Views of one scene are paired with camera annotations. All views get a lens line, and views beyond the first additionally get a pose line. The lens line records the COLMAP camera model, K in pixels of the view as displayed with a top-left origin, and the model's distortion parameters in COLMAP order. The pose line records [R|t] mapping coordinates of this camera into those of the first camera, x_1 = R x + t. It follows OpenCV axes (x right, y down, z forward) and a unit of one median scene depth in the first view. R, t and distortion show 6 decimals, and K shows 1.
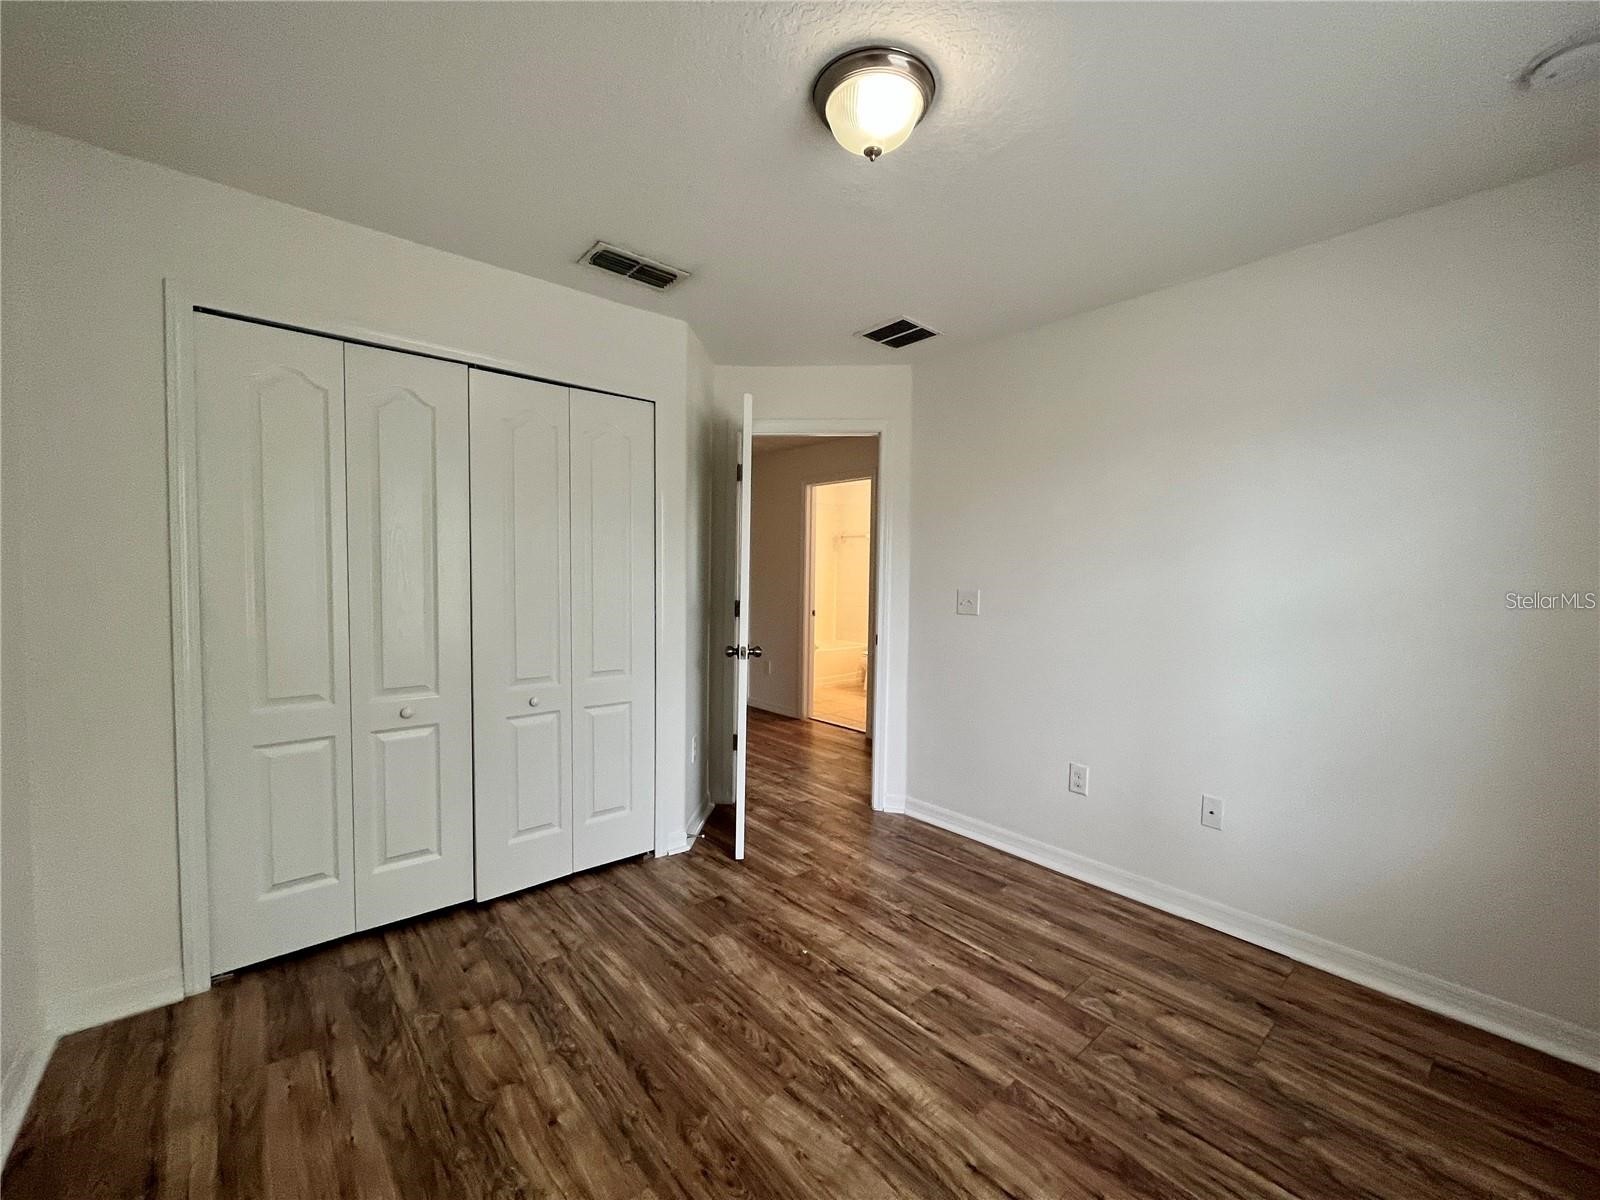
lens RADIAL K [[654.4, 0, 802.5], [0, 654.4, 600.3], [0, 0, 1]] dist [-0.002784, -0.000282]
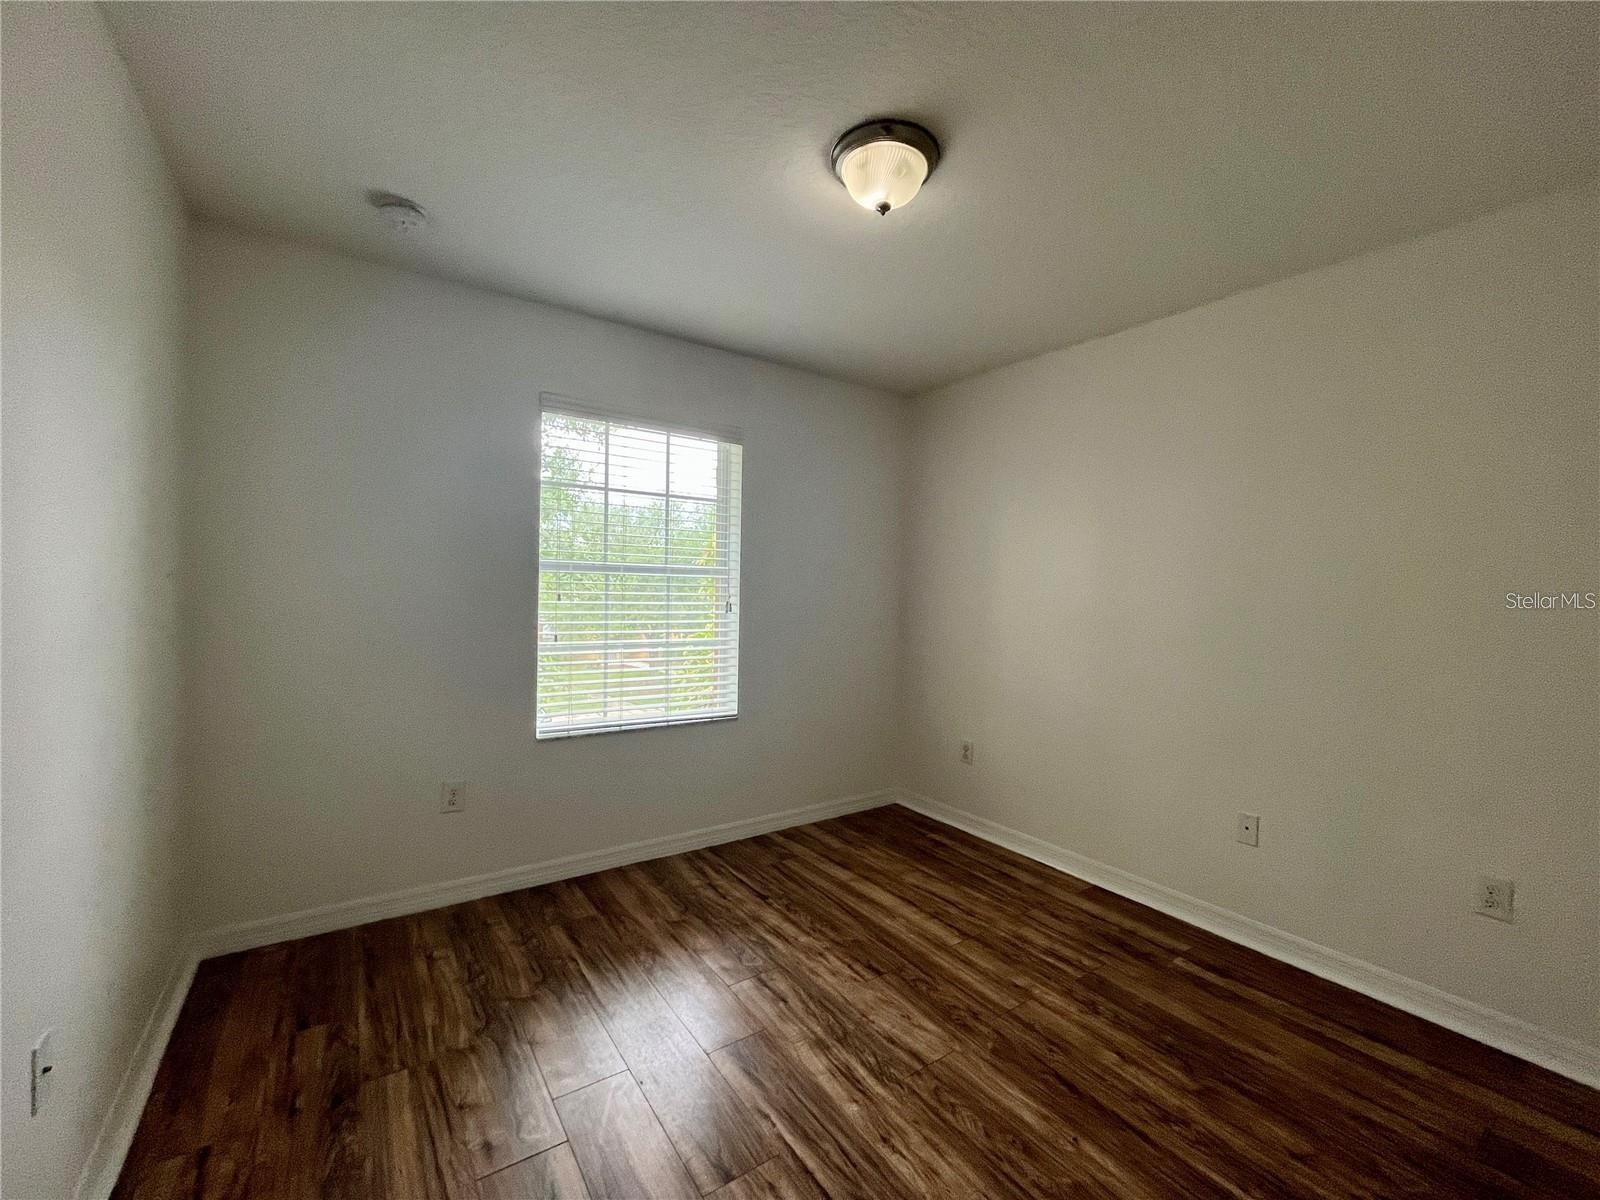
lens RADIAL K [[654.4, 0, 802.5], [0, 654.4, 600.3], [0, 0, 1]] dist [-0.002784, -0.000282]
pose [[-0.994448, -0.039649, 0.097473, 0.098163], [-0.033992, 0.997677, 0.059028, -0.069209], [-0.099587, 0.055387, -0.993486, 1.986232]]
